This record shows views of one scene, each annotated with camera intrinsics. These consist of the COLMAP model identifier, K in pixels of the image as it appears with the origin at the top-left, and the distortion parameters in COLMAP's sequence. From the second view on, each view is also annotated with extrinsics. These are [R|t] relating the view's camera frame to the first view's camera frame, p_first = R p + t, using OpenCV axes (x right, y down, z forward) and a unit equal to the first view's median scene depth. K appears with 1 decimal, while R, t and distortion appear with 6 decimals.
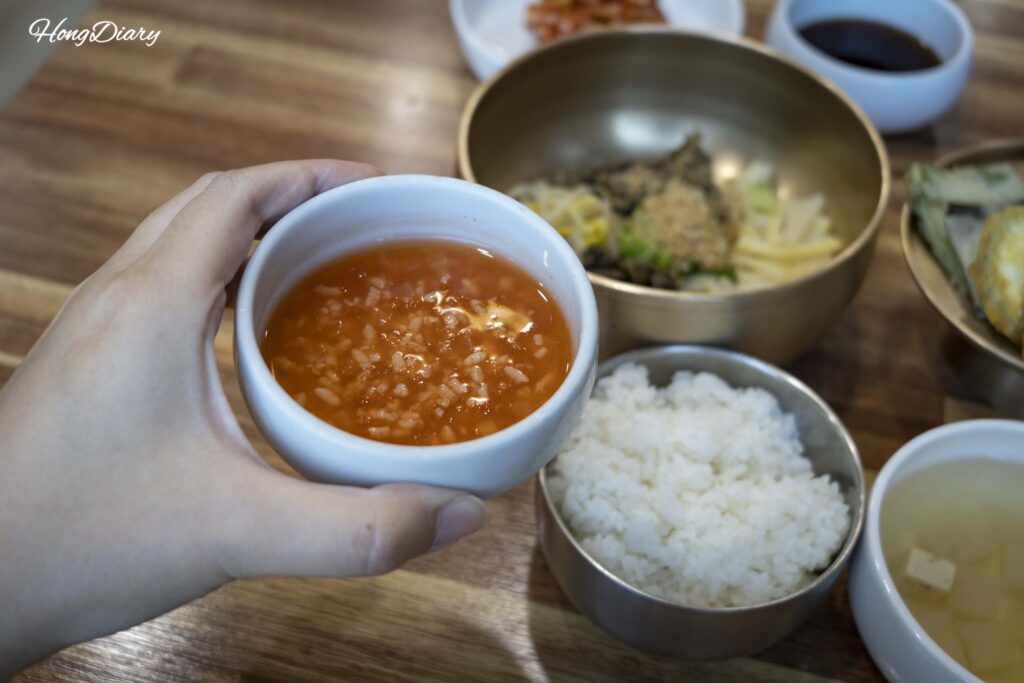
lens RADIAL K [[1250.0, 0, 512.0], [0, 1250.0, 341.5], [0, 0, 1]] dist [0.002319, -0.017259]
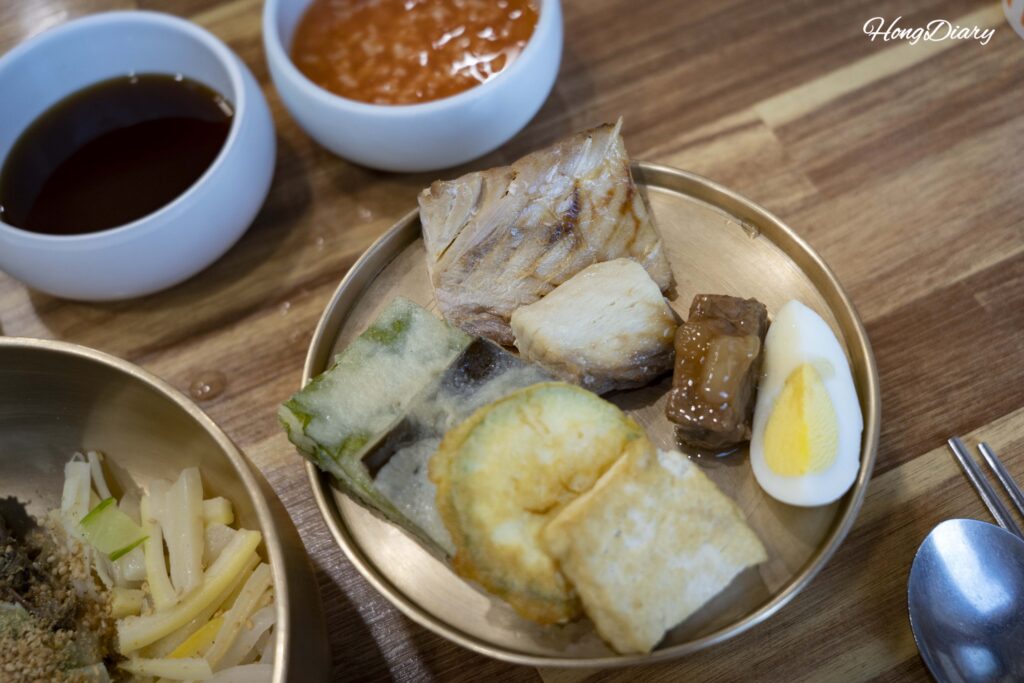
lens RADIAL K [[1250.0, 0, 512.0], [0, 1250.0, 341.5], [0, 0, 1]] dist [0.002319, -0.017259]
pose [[0.764548, -0.596896, 0.243272, 0.308348], [0.543155, 0.799828, 0.255457, -0.285840], [-0.347057, -0.063175, 0.935714, 0.440559]]
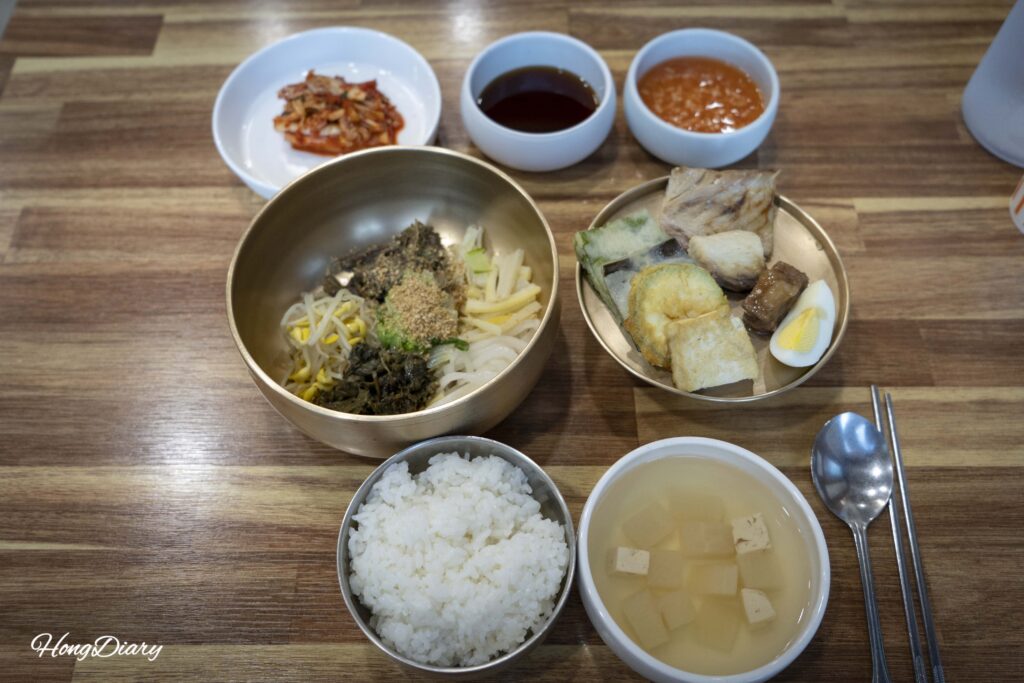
lens RADIAL K [[848.7, 0, 512.0], [0, 848.7, 341.5], [0, 0, 1]] dist [-0.002030, 0.001417]
pose [[0.966279, -0.246381, 0.074842, 0.176356], [0.223901, 0.947481, 0.228360, -0.278321], [-0.127175, -0.203902, 0.970696, 0.124952]]
